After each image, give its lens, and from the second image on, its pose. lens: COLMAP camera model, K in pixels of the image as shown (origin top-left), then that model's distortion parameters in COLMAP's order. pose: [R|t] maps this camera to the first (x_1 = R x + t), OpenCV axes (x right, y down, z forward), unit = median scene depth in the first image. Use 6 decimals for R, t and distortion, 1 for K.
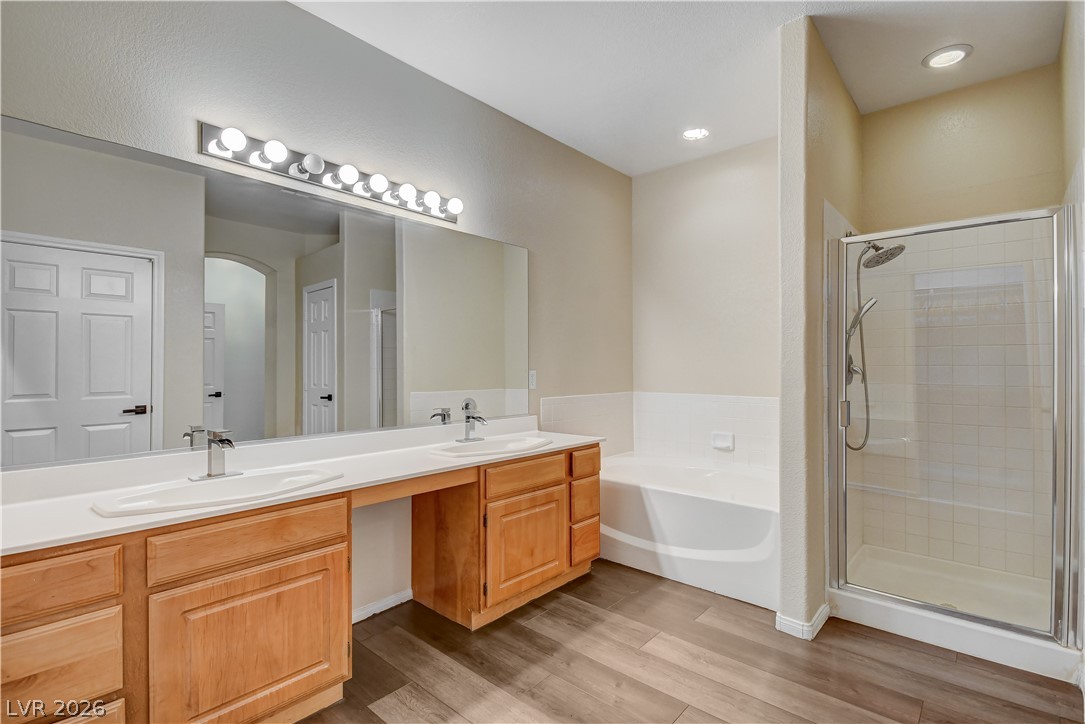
lens RADIAL K [[508.4, 0, 542.4], [0, 508.4, 362.4], [0, 0, 1]] dist [0.010734, -0.002673]
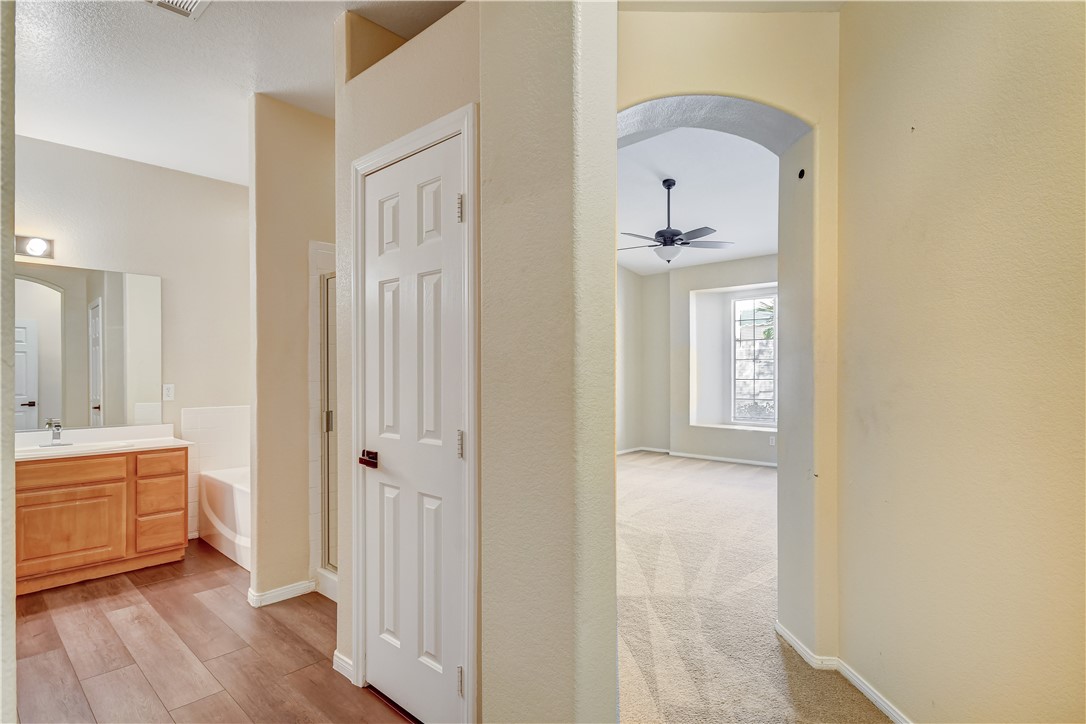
lens RADIAL K [[533.6, 0, 533.9], [0, 533.6, 374.5], [0, 0, 1]] dist [0.016959, -0.007850]
pose [[0.999912, -0.000351, -0.013276, 1.099375], [0.000470, 0.999960, 0.008979, -0.022322], [0.013273, -0.008984, 0.999872, -0.246843]]
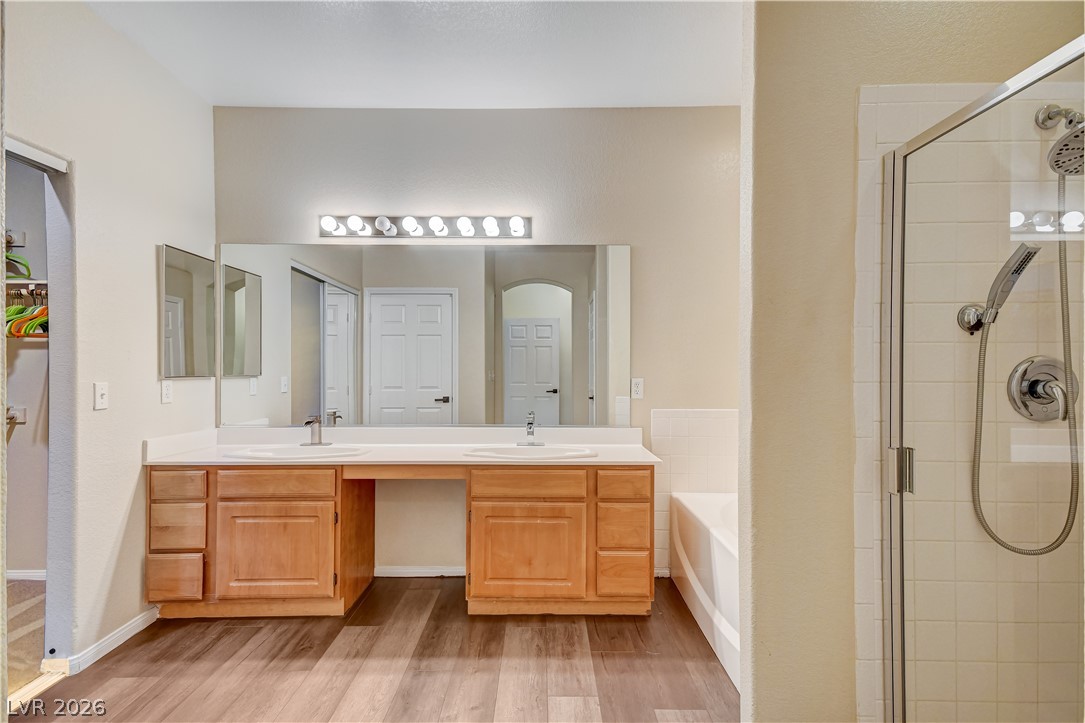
lens RADIAL K [[520.5, 0, 541.2], [0, 520.5, 369.4], [0, 0, 1]] dist [0.025069, 0.000423]
pose [[0.667896, 0.007312, -0.744219, 0.759307], [0.003221, 0.999914, 0.012715, -0.016899], [0.744248, -0.010890, 0.667815, 0.341733]]
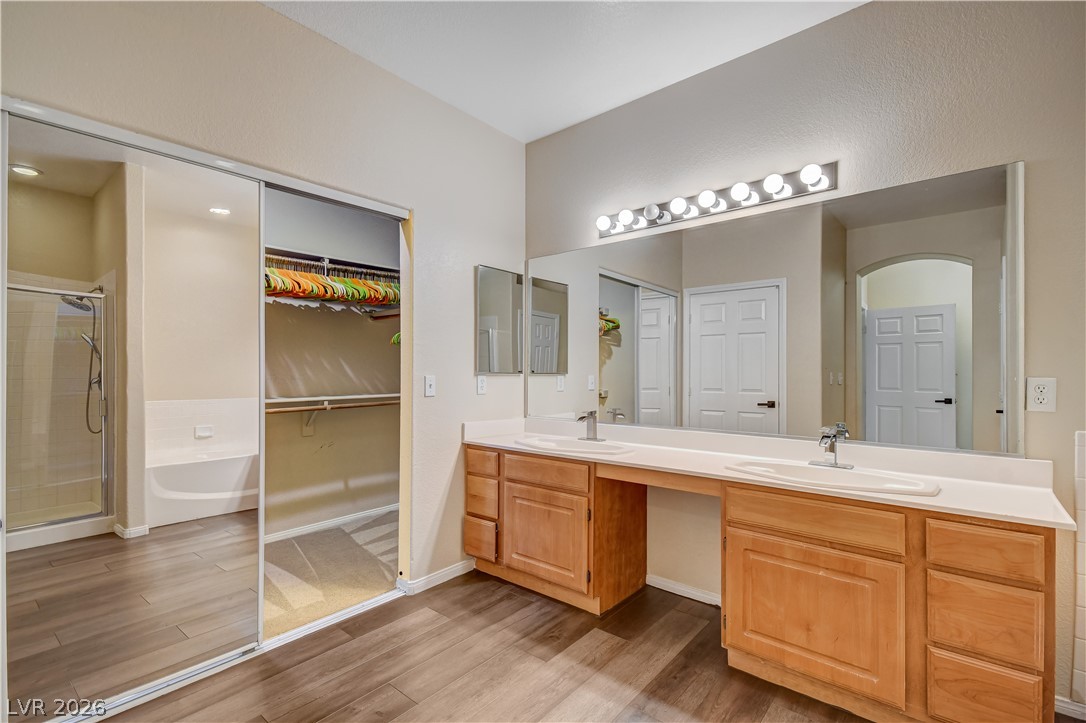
lens RADIAL K [[493.8, 0, 541.2], [0, 493.8, 369.3], [0, 0, 1]] dist [0.015551, -0.002045]
pose [[0.026469, -0.003730, -0.999643, 0.686101], [0.006940, 0.999970, -0.003548, 0.006656], [0.999626, -0.006844, 0.026494, 0.609460]]
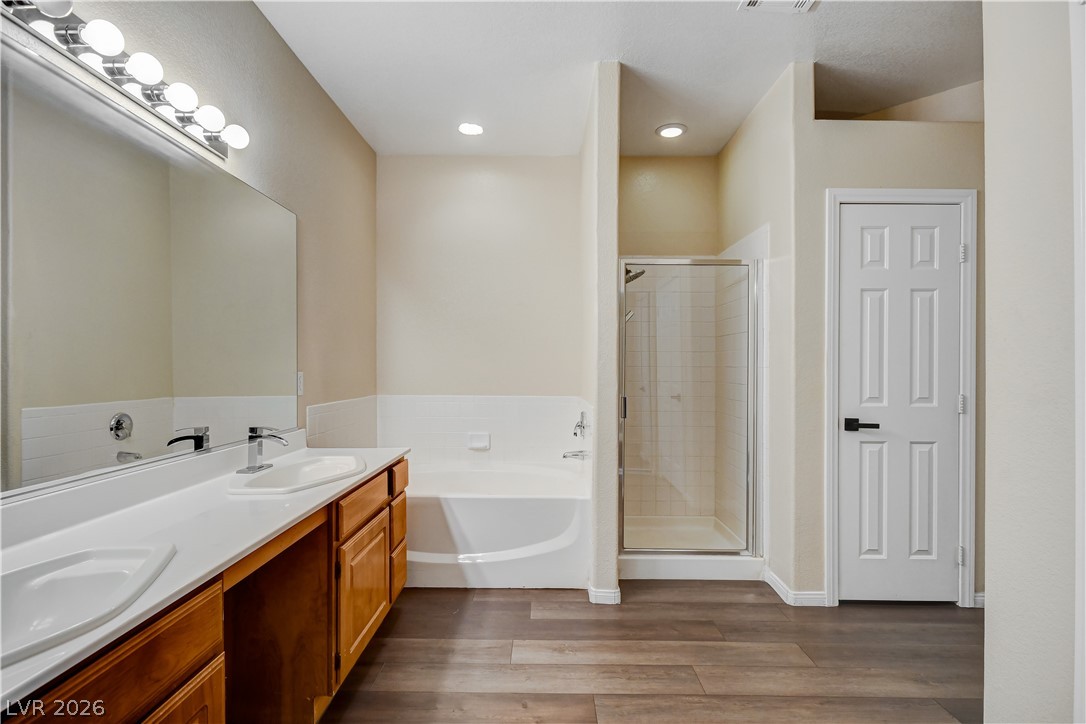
lens RADIAL K [[533.6, 0, 532.6], [0, 533.6, 366.7], [0, 0, 1]] dist [0.016959, -0.007850]
pose [[0.754102, 0.003800, 0.656746, -0.388326], [-0.008942, 0.999950, 0.004482, 0.001817], [-0.656696, -0.009252, 0.754099, 0.198033]]
